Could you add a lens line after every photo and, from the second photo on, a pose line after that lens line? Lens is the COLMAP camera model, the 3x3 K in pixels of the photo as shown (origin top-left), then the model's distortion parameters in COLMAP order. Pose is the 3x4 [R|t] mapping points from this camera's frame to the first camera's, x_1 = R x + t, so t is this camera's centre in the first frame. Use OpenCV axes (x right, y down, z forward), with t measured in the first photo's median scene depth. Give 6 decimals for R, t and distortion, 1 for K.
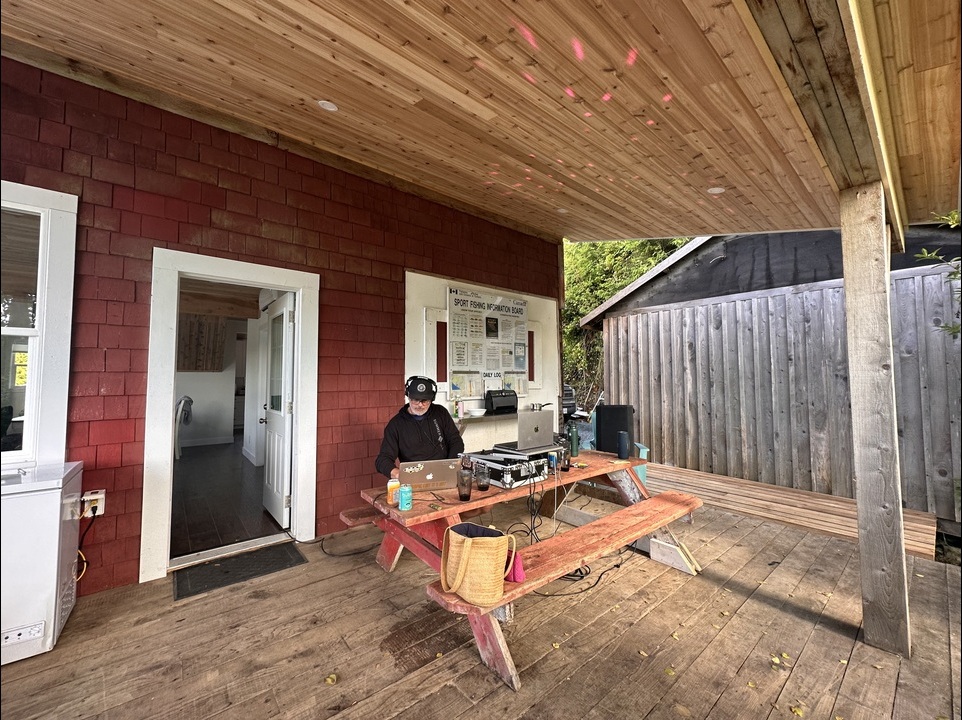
lens RADIAL K [[383.2, 0, 476.3], [0, 383.2, 357.8], [0, 0, 1]] dist [0.006011, 0.000826]
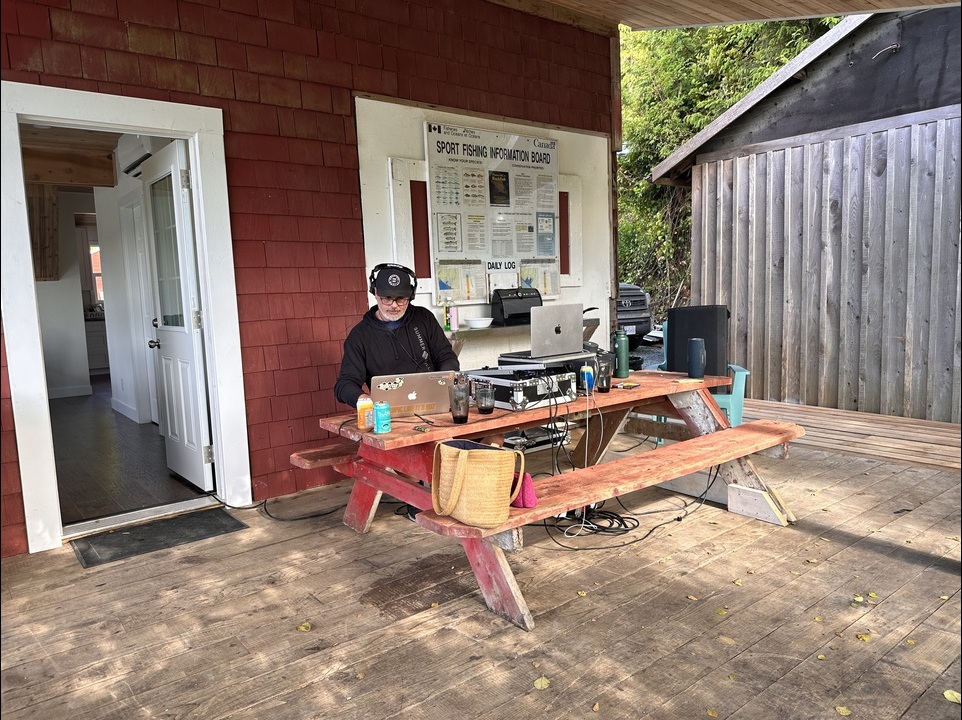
lens RADIAL K [[679.0, 0, 471.6], [0, 679.0, 359.0], [0, 0, 1]] dist [0.049799, -0.048995]
pose [[0.999242, -0.031962, -0.022222, 0.012803], [0.035088, 0.986727, 0.158551, 0.020470], [0.016859, -0.159210, 0.987101, -0.146009]]
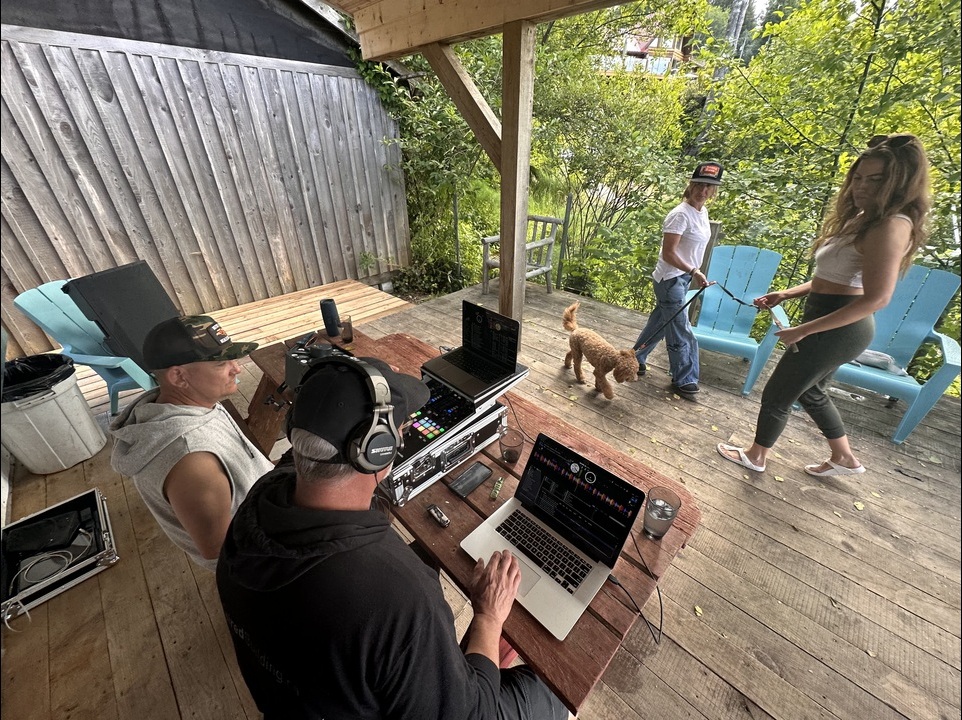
lens RADIAL K [[383.2, 0, 483.0], [0, 383.2, 360.5], [0, 0, 1]] dist [0.006011, 0.000826]
pose [[-0.124300, -0.491751, 0.861818, -0.265067], [-0.037141, 0.870251, 0.491206, -0.052563], [-0.991549, 0.029048, -0.126437, 0.650146]]
